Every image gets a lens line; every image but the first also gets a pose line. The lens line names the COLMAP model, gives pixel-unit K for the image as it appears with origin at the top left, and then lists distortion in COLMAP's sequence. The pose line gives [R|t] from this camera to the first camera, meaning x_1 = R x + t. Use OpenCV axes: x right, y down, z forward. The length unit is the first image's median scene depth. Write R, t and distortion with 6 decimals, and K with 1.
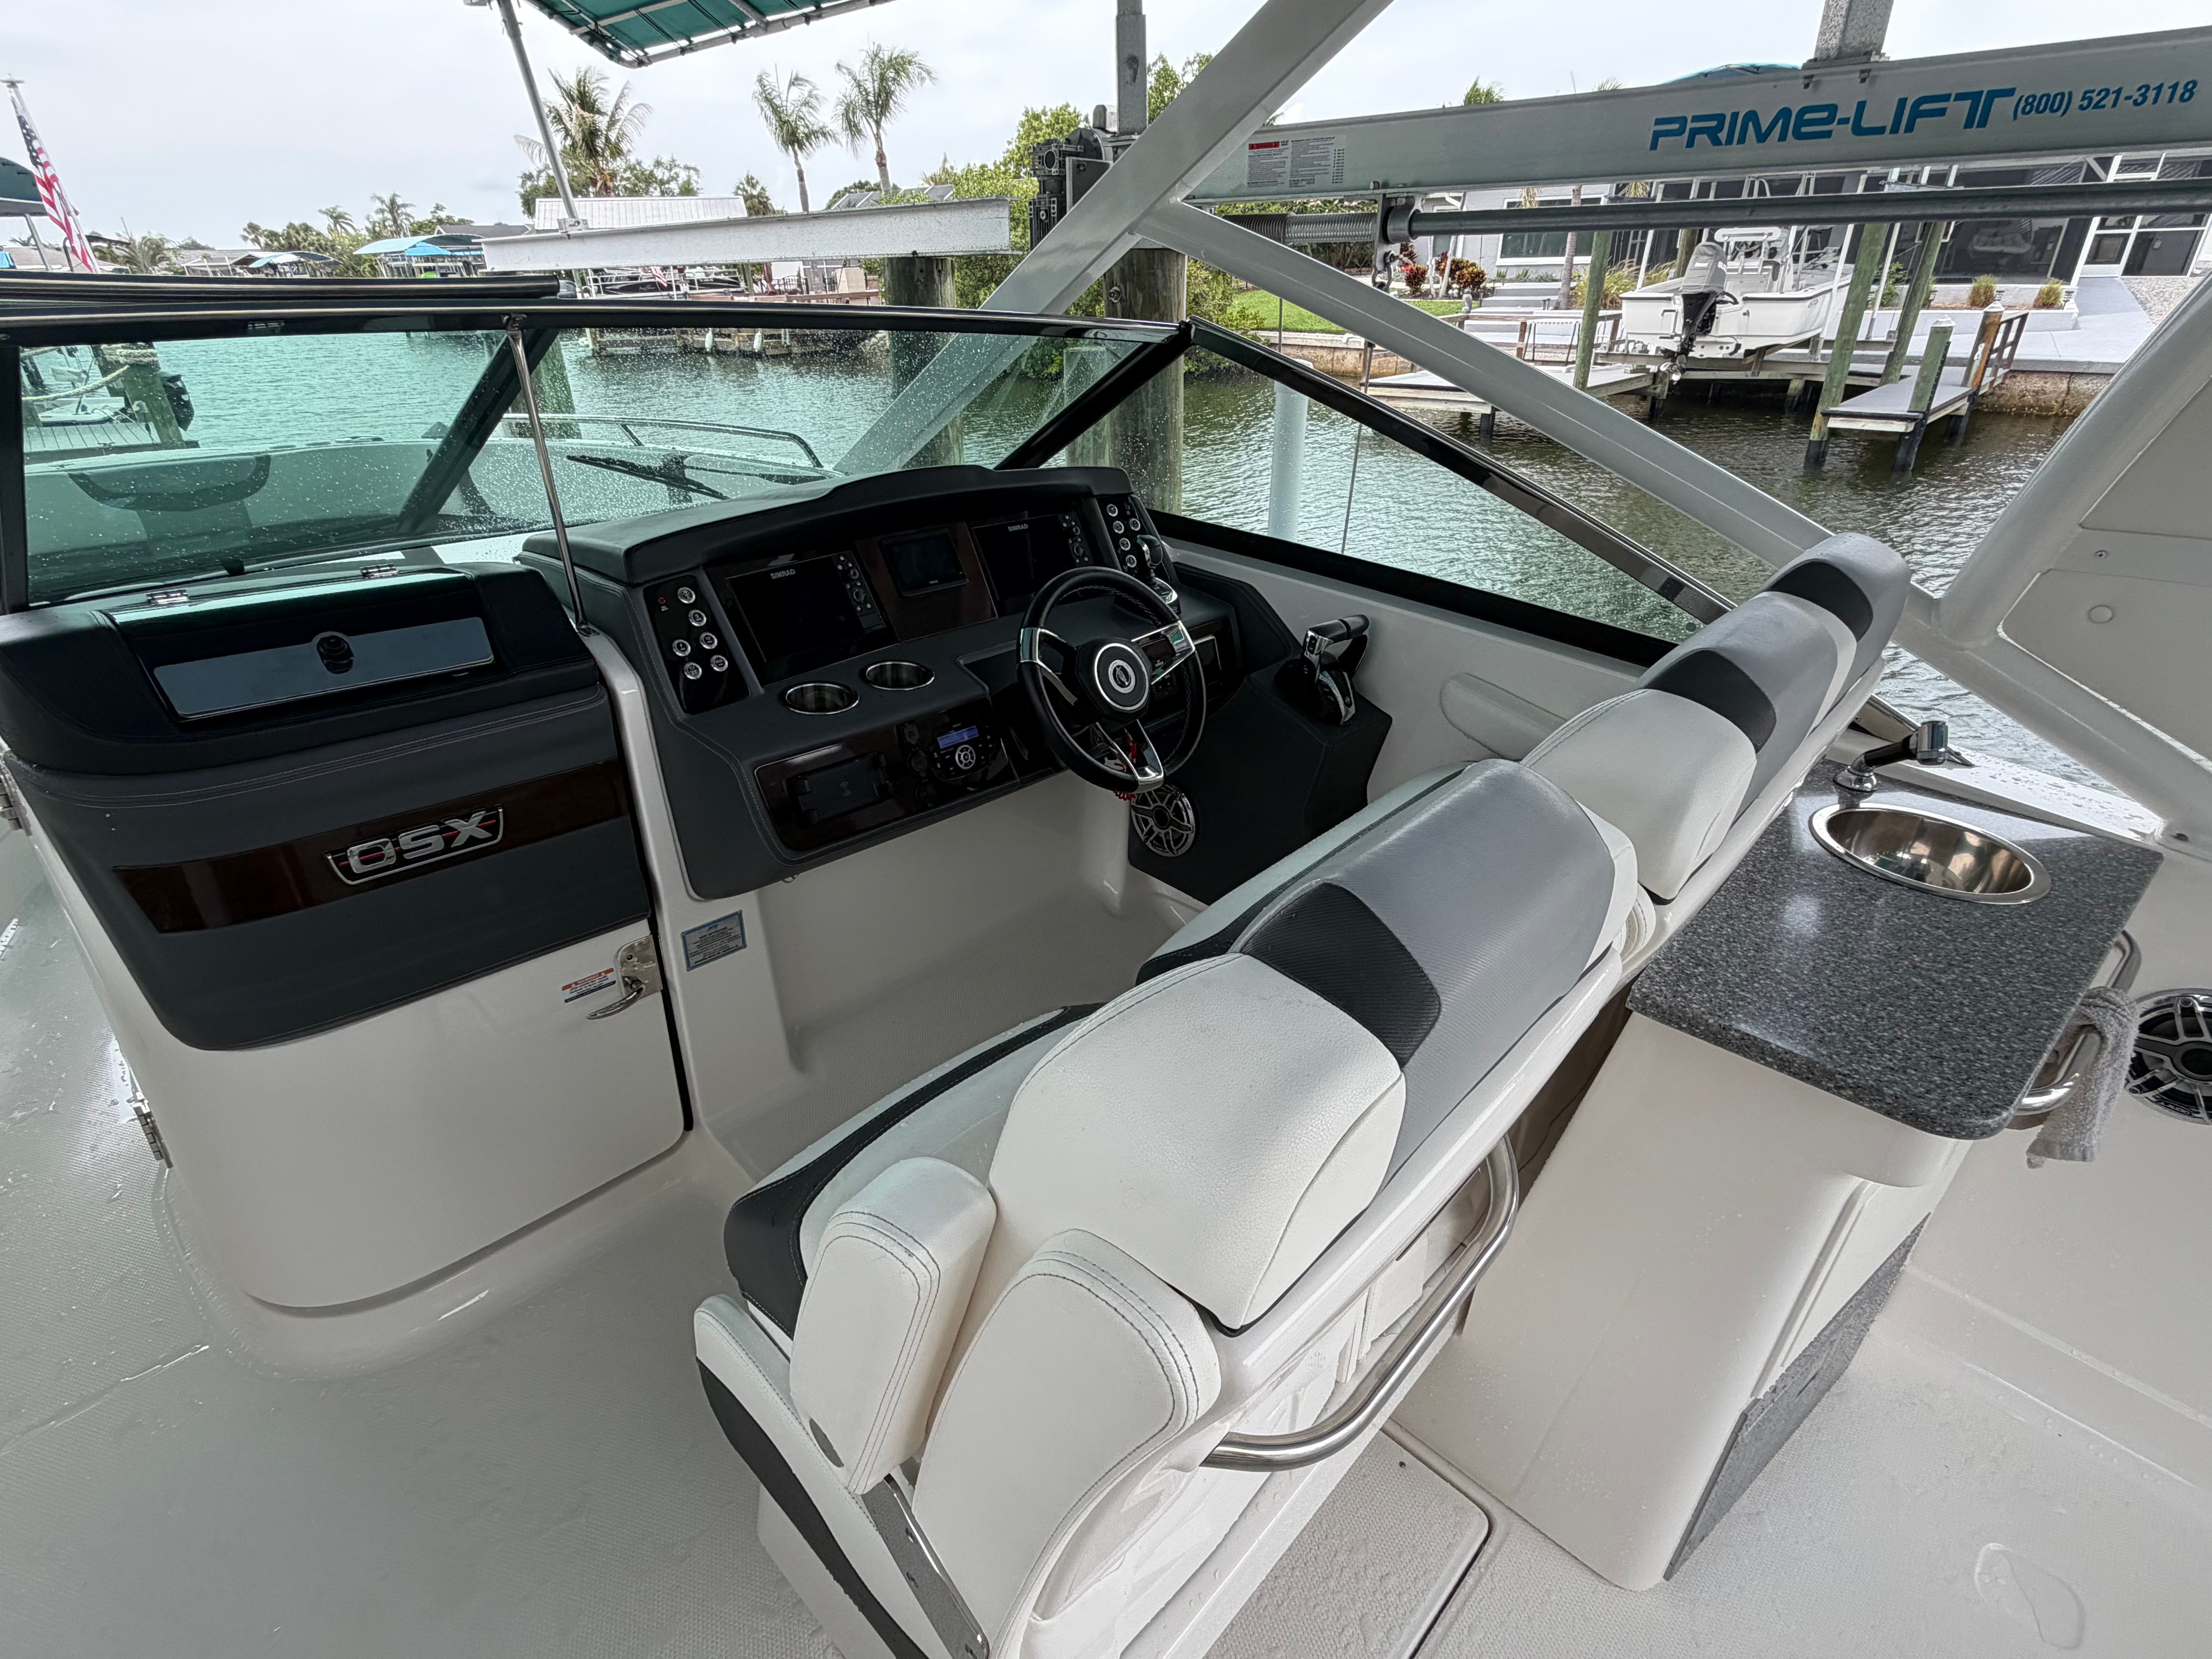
lens RADIAL K [[1103.4, 0, 1098.3], [0, 1103.4, 821.7], [0, 0, 1]] dist [0.001785, -0.000450]
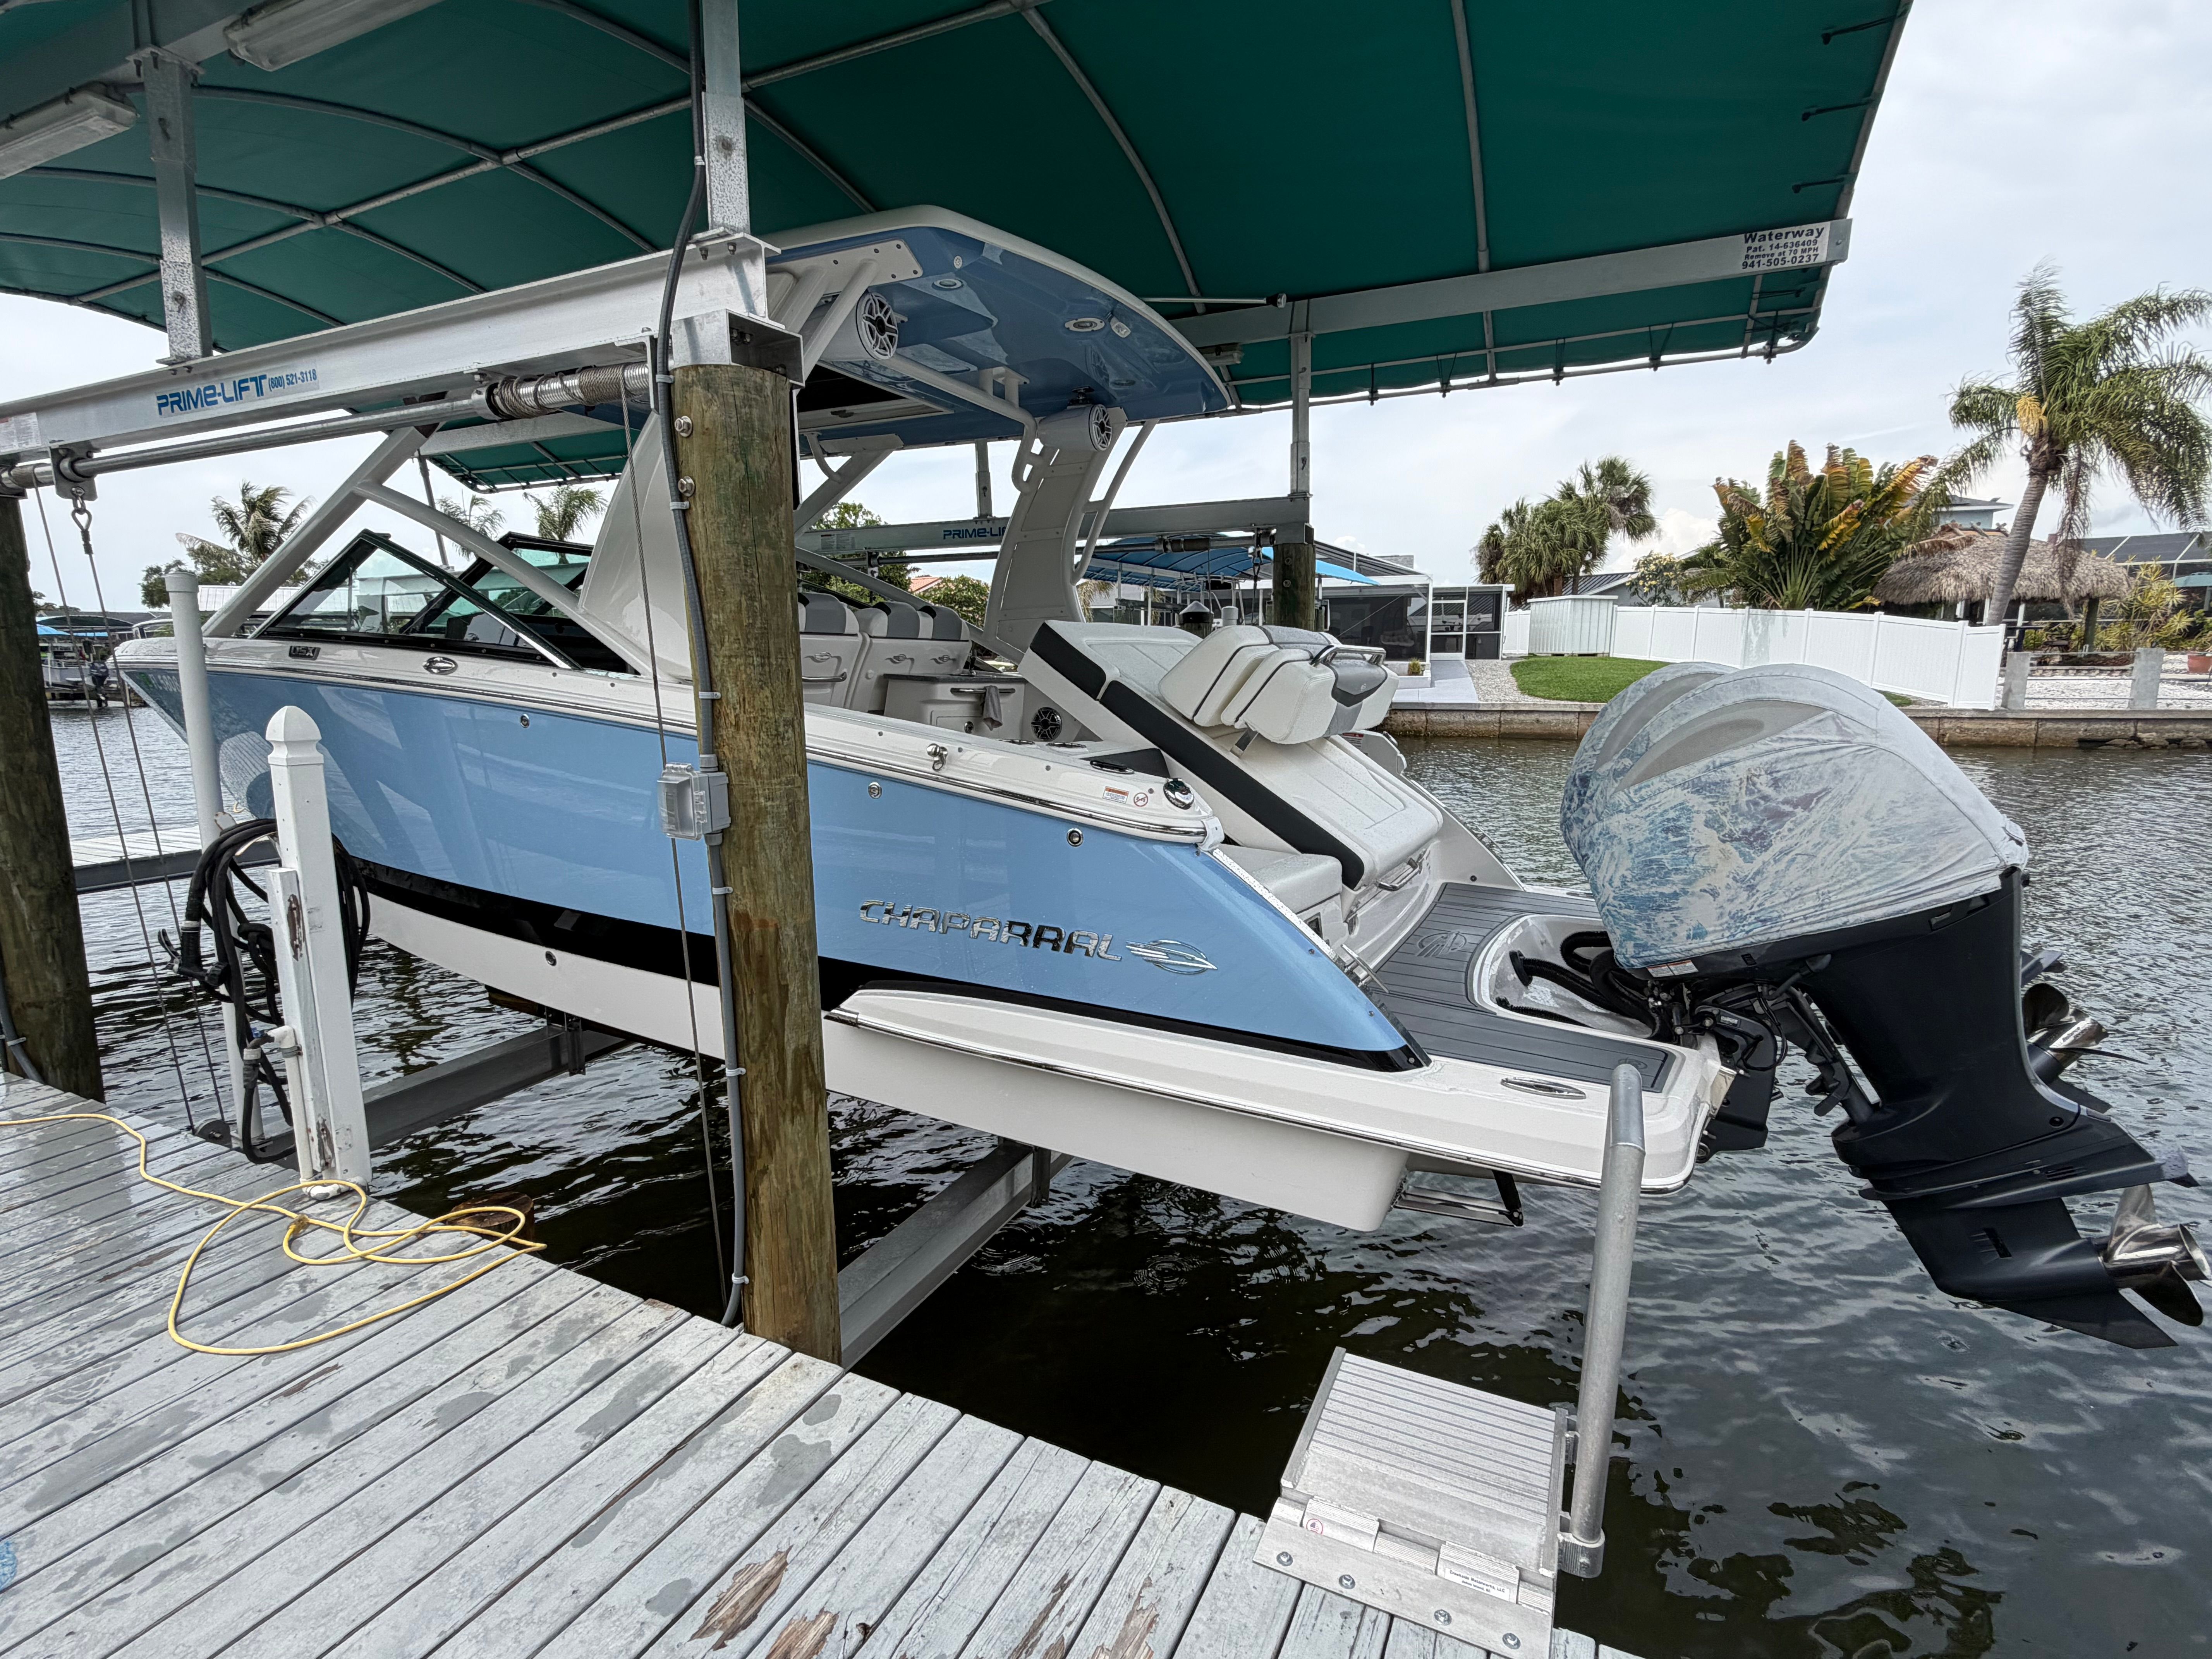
lens RADIAL K [[1072.1, 0, 1115.9], [0, 1072.1, 826.5], [0, 0, 1]] dist [0.000559, -0.000263]
pose [[0.950349, -0.039465, 0.308672, -0.013512], [0.133848, 0.947321, -0.290976, 0.686324], [-0.280928, 0.317844, 0.905568, -1.005566]]
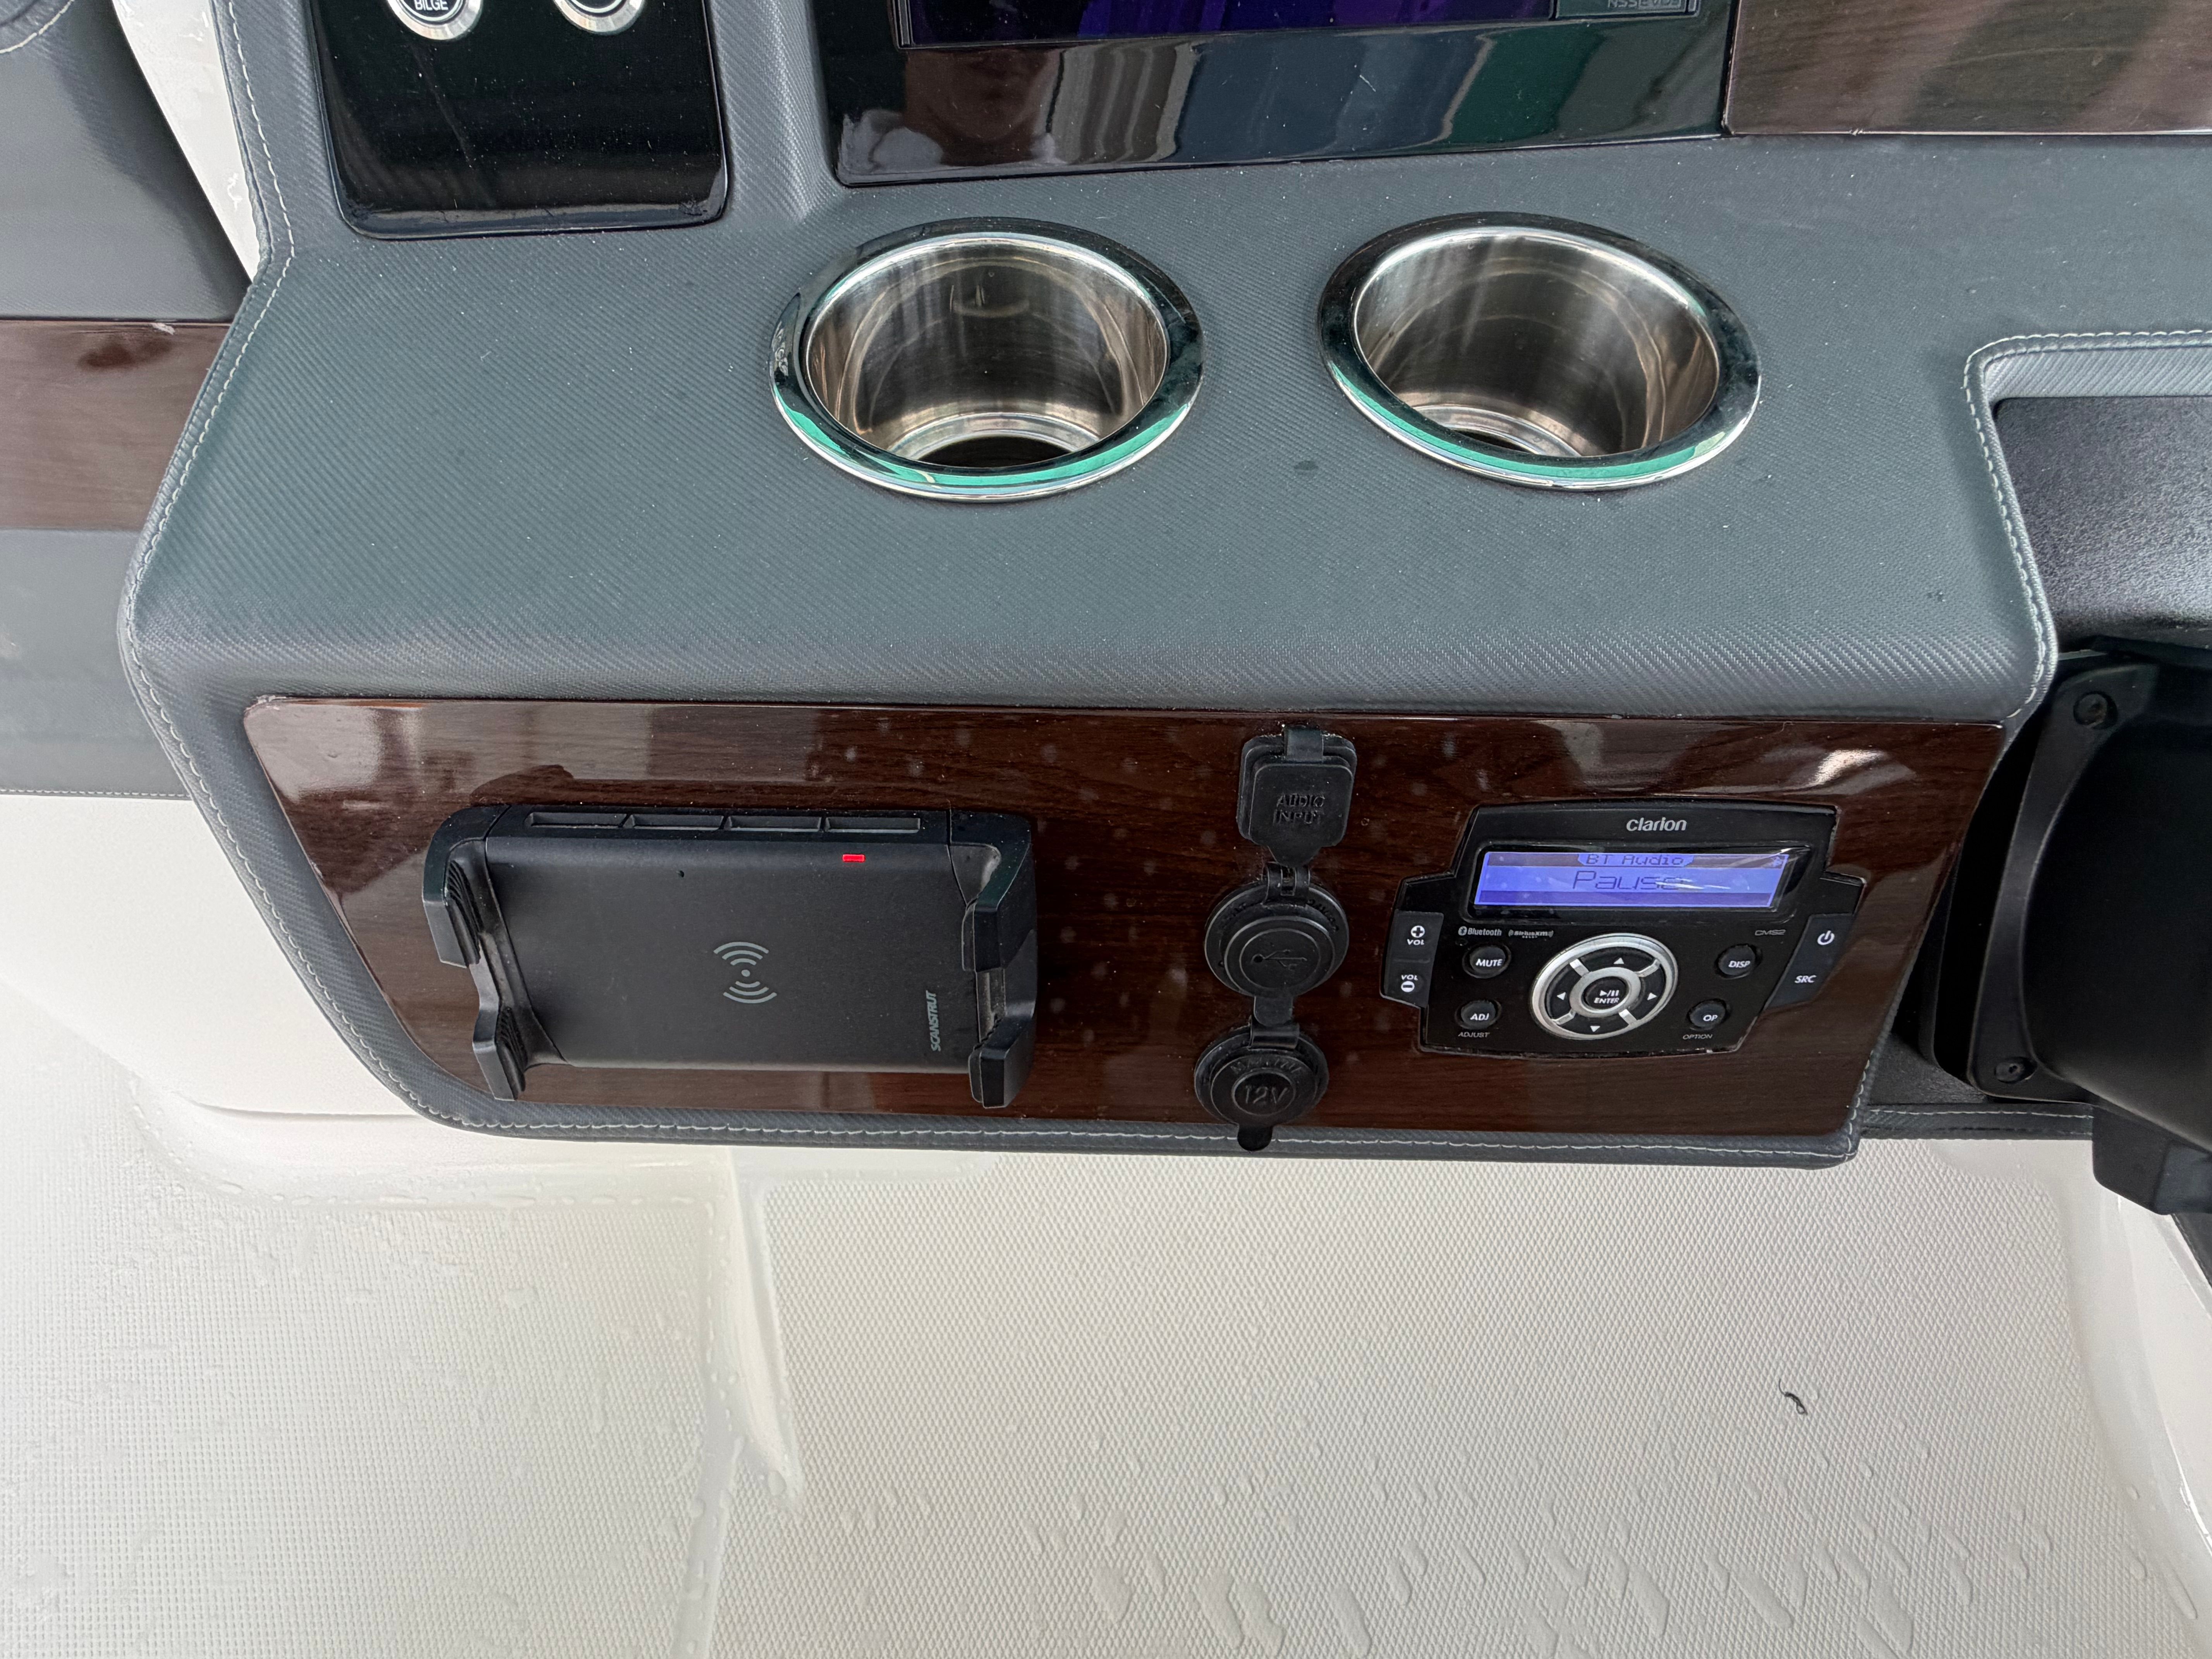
lens RADIAL K [[1099.9, 0, 1082.4], [0, 1099.9, 830.1], [0, 0, 1]] dist [-0.001437, 0.000301]
pose [[0.697690, 0.564648, -0.440909, -0.054877], [-0.316419, 0.795047, 0.517474, -0.066948], [0.642734, -0.221525, 0.733362, 0.395883]]
